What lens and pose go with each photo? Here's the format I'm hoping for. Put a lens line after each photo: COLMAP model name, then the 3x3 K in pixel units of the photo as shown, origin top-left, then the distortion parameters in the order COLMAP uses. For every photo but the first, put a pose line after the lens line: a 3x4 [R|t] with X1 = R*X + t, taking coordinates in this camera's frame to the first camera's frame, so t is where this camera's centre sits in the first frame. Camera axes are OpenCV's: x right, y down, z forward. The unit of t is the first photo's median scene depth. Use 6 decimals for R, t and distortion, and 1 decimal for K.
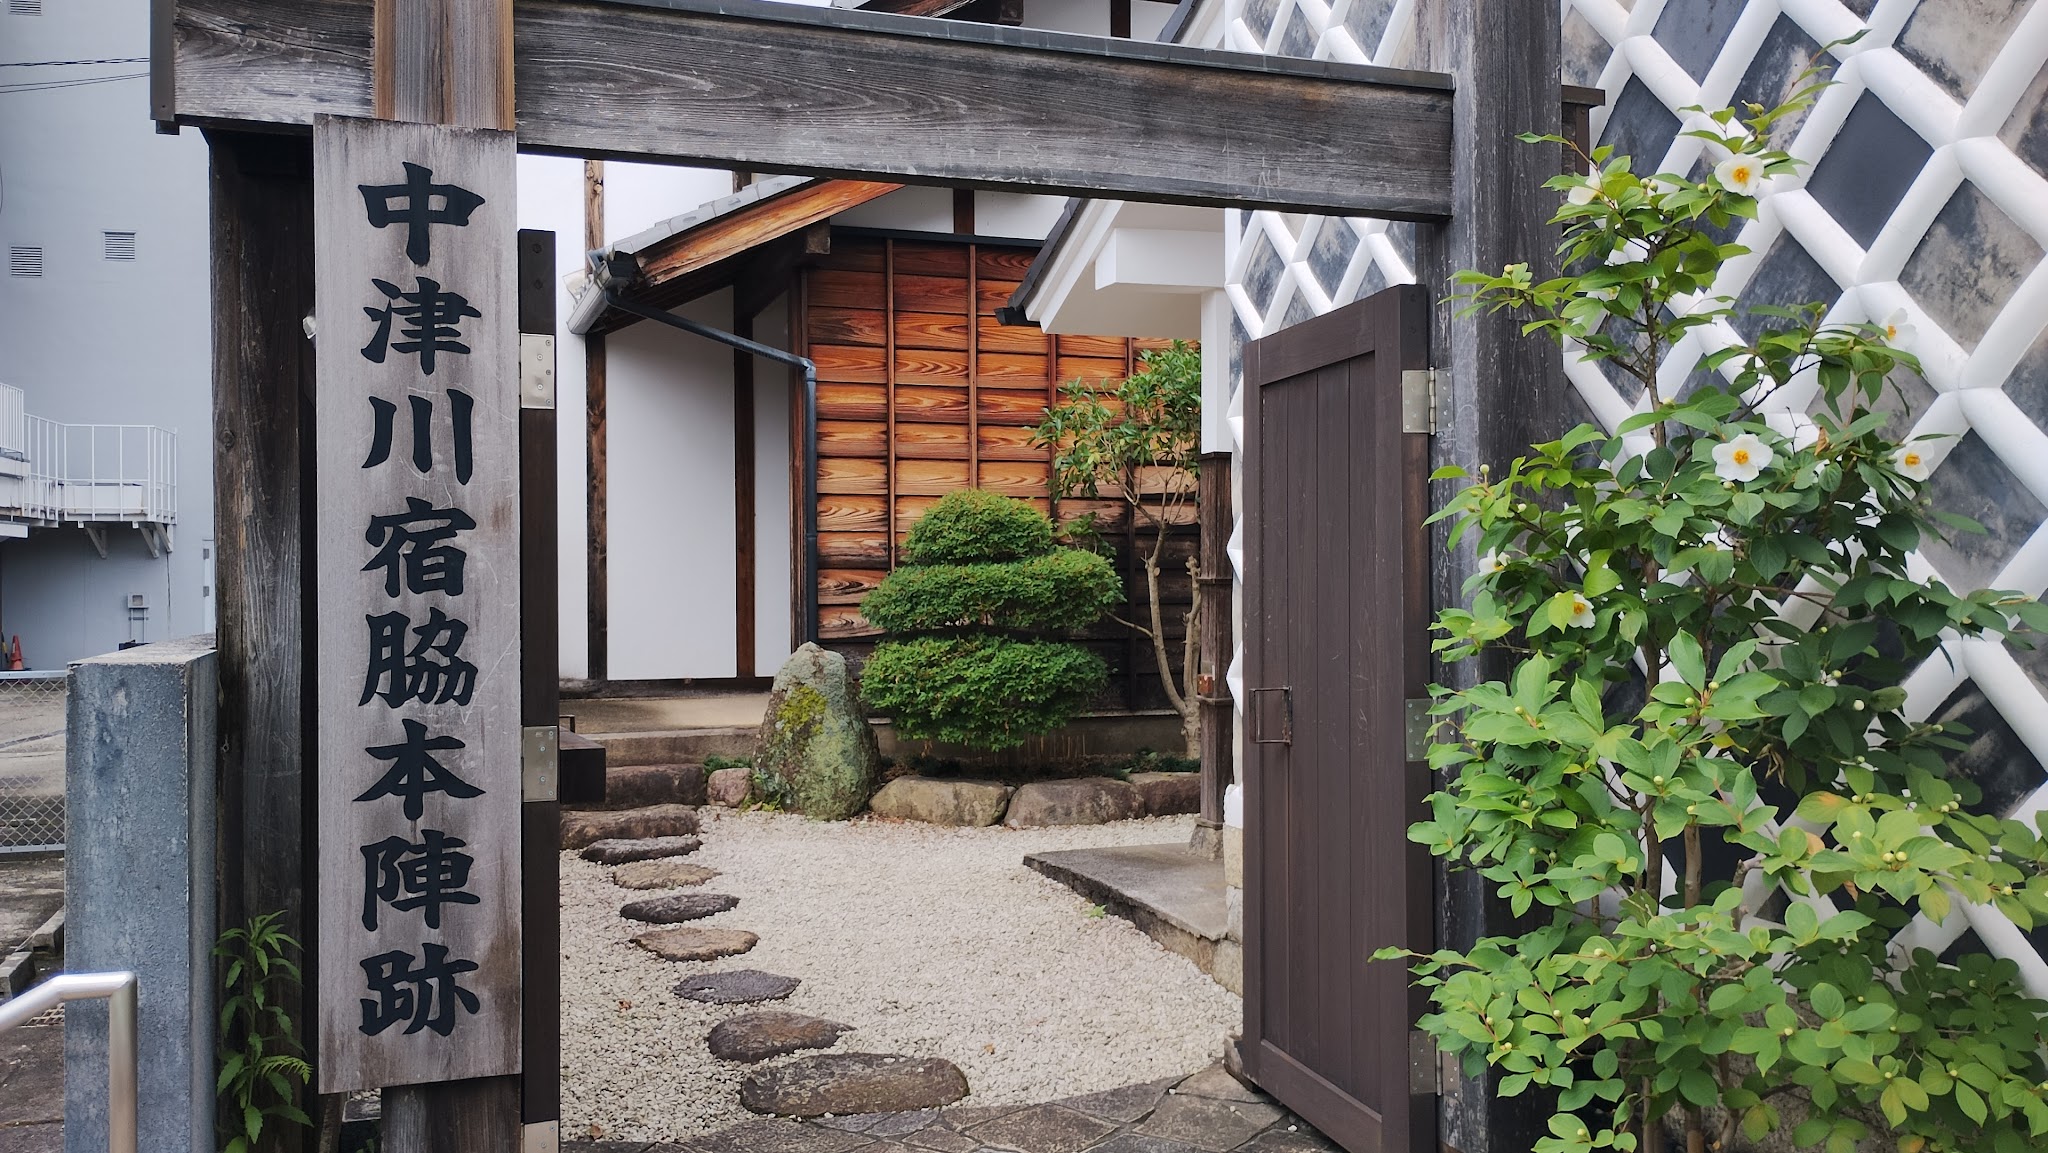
lens RADIAL K [[1698.6, 0, 1023.1], [0, 1698.6, 578.3], [0, 0, 1]] dist [0.051034, -0.041811]
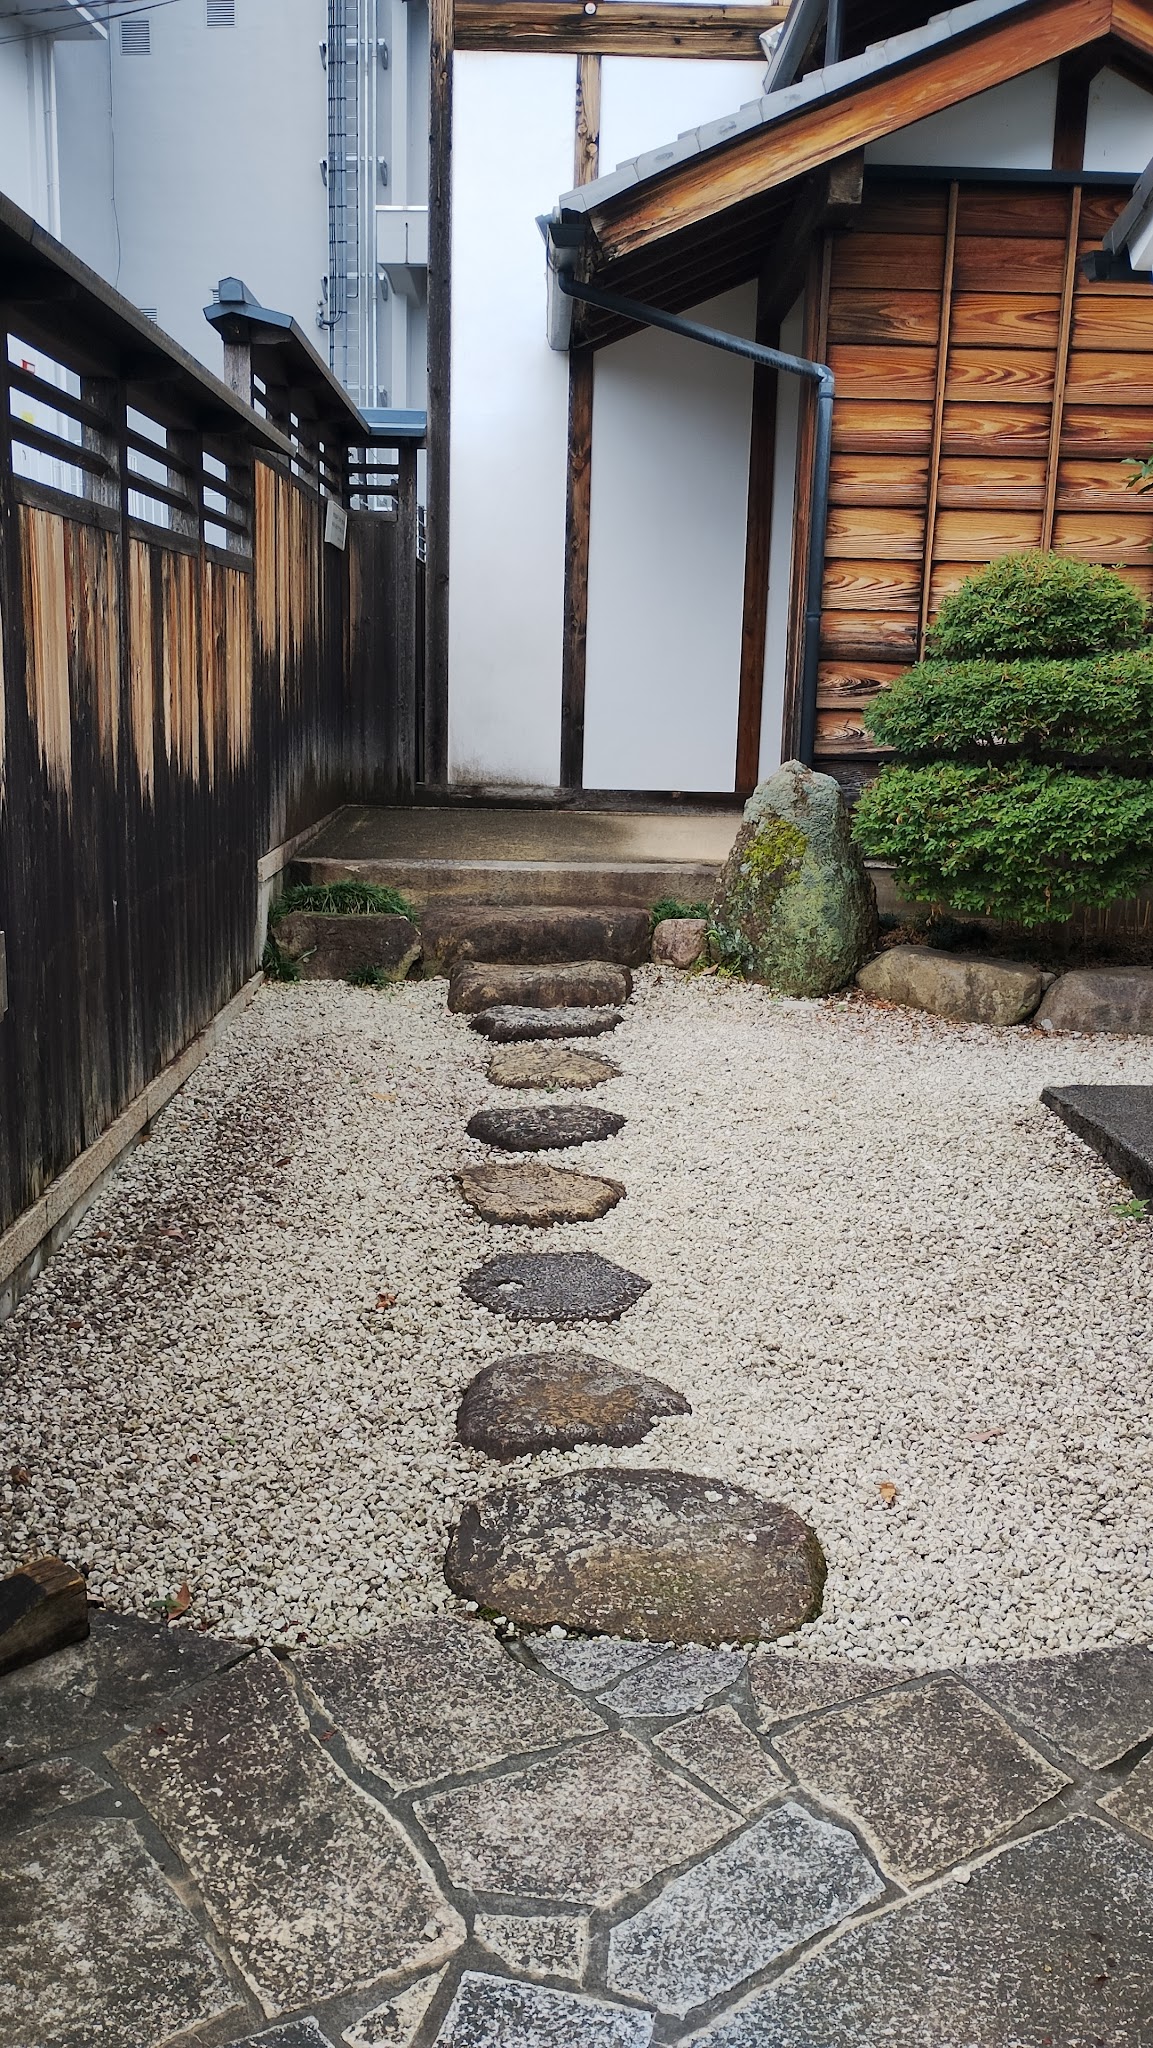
lens RADIAL K [[1698.6, 0, 568.4], [0, 1698.6, 1033.4], [0, 0, 1]] dist [0.051034, -0.041811]
pose [[0.947414, 0.095226, -0.305513, 0.023973], [-0.028332, 0.975910, 0.216325, -0.005179], [0.318753, -0.196294, 0.927289, 0.251356]]
